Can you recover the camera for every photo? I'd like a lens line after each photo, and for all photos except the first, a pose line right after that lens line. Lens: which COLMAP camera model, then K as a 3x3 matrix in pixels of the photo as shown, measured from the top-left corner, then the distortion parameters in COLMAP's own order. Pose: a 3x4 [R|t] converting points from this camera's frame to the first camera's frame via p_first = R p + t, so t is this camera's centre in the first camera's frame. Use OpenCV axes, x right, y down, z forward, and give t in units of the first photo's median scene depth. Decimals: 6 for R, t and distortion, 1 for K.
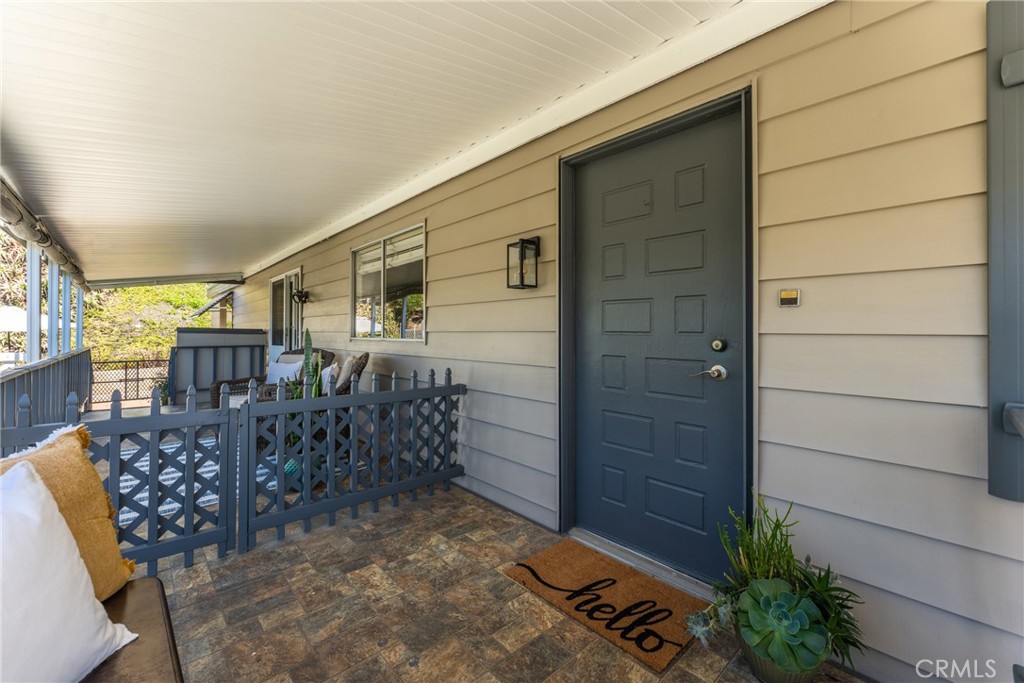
lens RADIAL K [[421.8, 0, 507.5], [0, 421.8, 336.7], [0, 0, 1]] dist [0.003966, 0.000465]
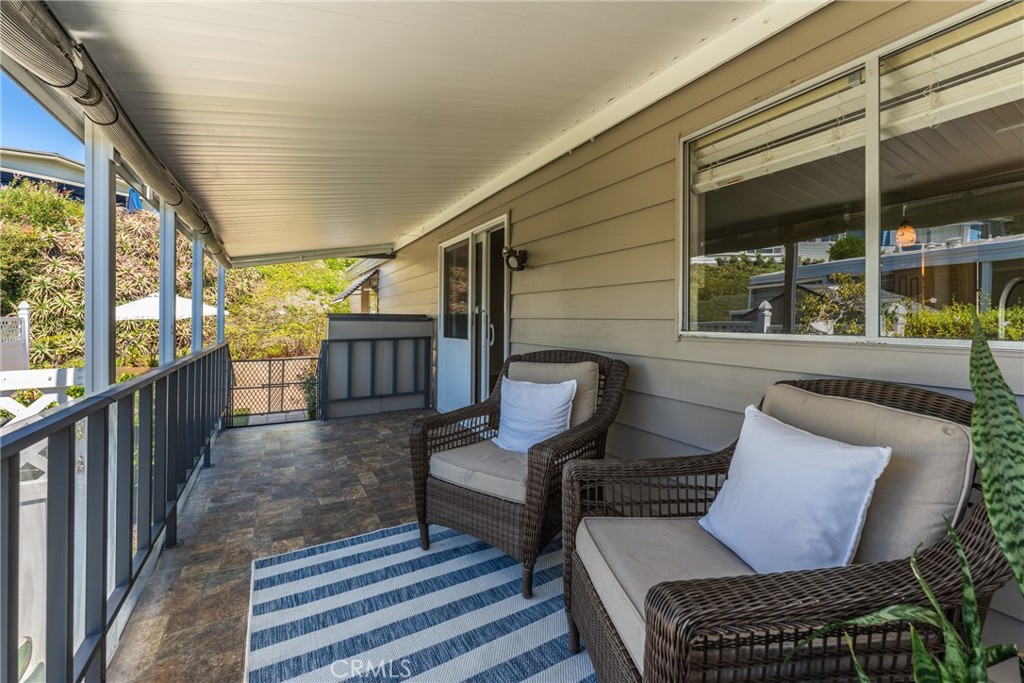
lens RADIAL K [[421.8, 0, 504.4], [0, 421.8, 317.5], [0, 0, 1]] dist [0.003966, 0.000465]
pose [[0.973419, -0.004853, -0.228978, -0.259945], [0.002860, 0.999955, -0.009031, -0.005147], [0.229012, 0.008136, 0.973390, 0.293423]]
